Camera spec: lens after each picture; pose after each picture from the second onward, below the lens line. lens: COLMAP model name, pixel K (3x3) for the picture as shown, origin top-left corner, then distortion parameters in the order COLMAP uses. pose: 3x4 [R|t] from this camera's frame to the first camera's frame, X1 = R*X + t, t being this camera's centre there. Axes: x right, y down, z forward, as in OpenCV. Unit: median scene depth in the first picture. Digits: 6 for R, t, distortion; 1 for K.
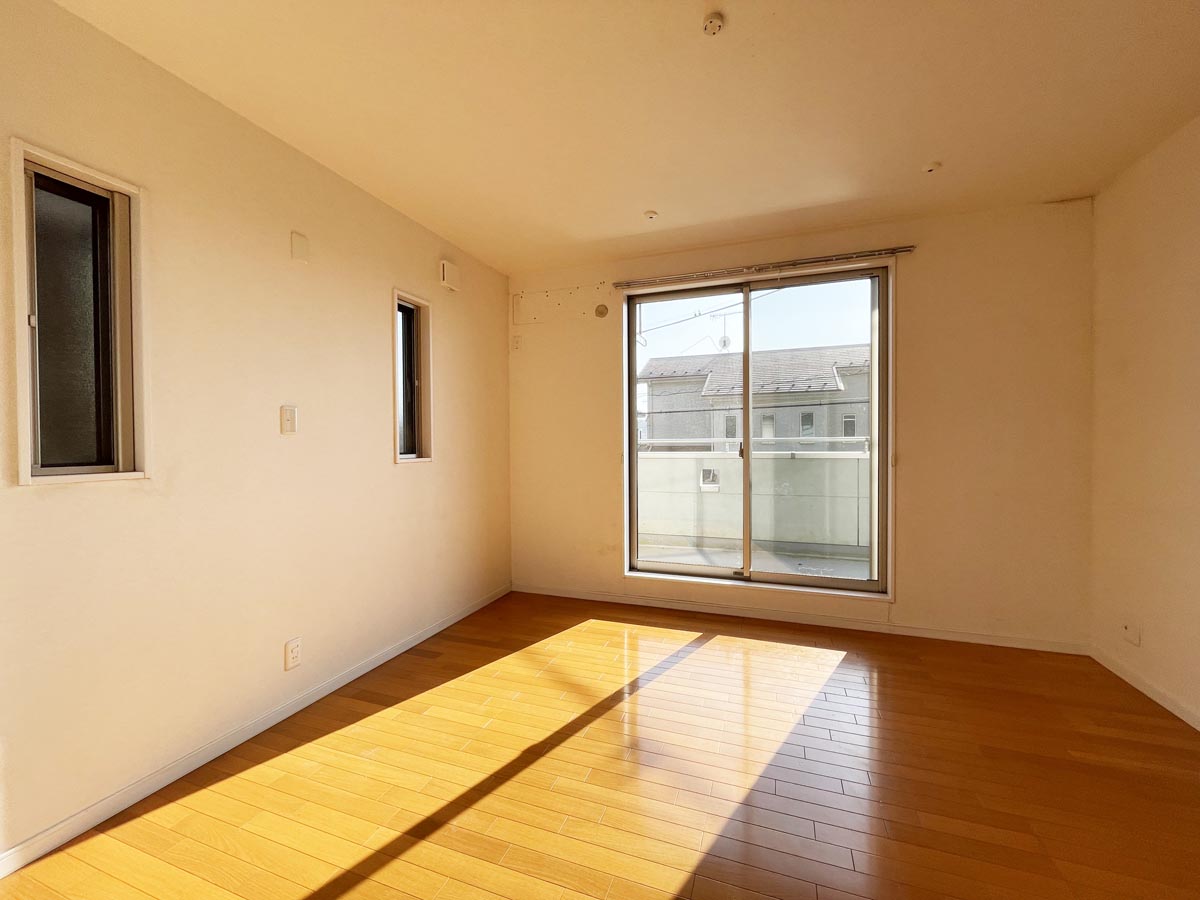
lens RADIAL K [[487.5, 0, 600.0], [0, 487.5, 450.0], [0, 0, 1]] dist [0.000827, 0.000019]
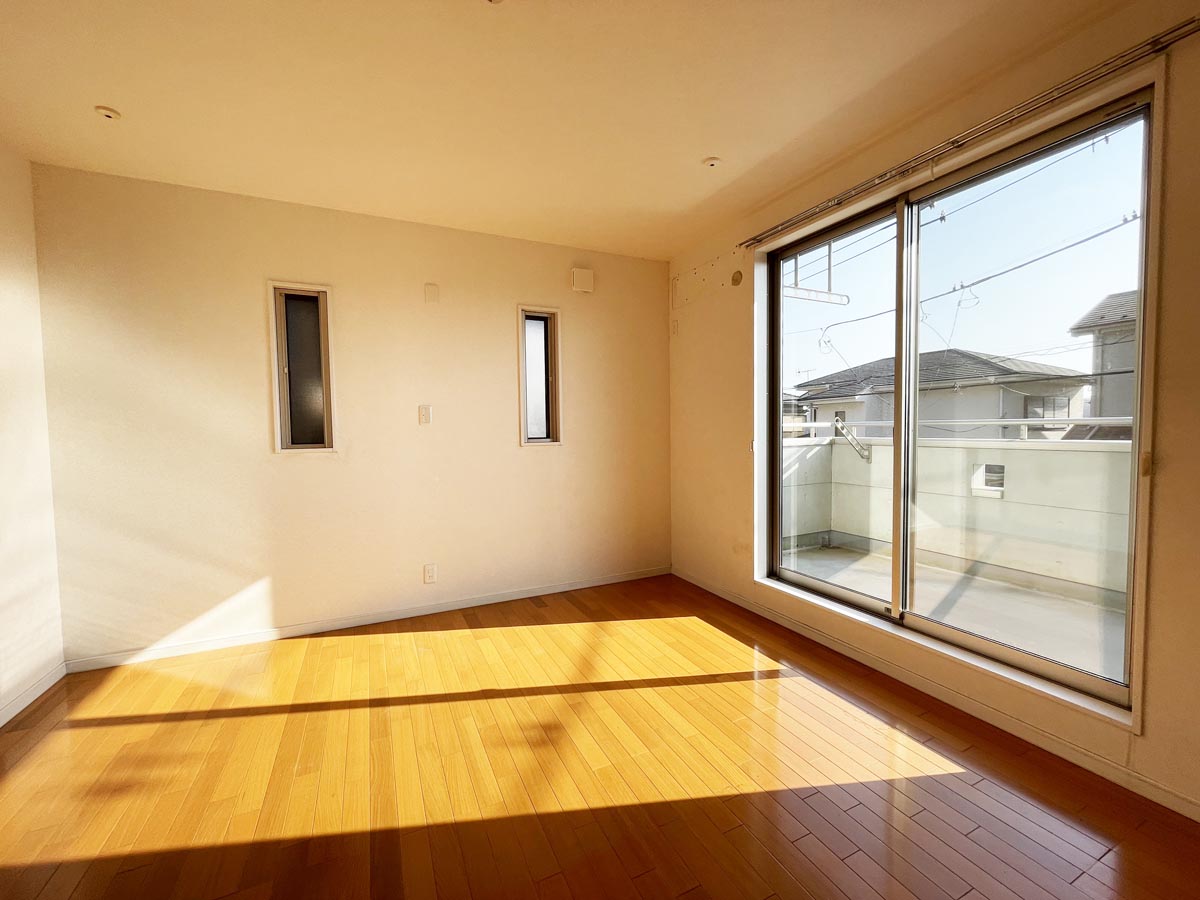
lens RADIAL K [[487.2, 0, 600.0], [0, 487.2, 450.0], [0, 0, 1]] dist [-0.001994, 0.000127]
pose [[0.714380, 0.029387, -0.699140, 0.533585], [-0.001990, 0.999199, 0.039966, -0.011429], [0.699755, -0.027160, 0.713867, 0.224456]]
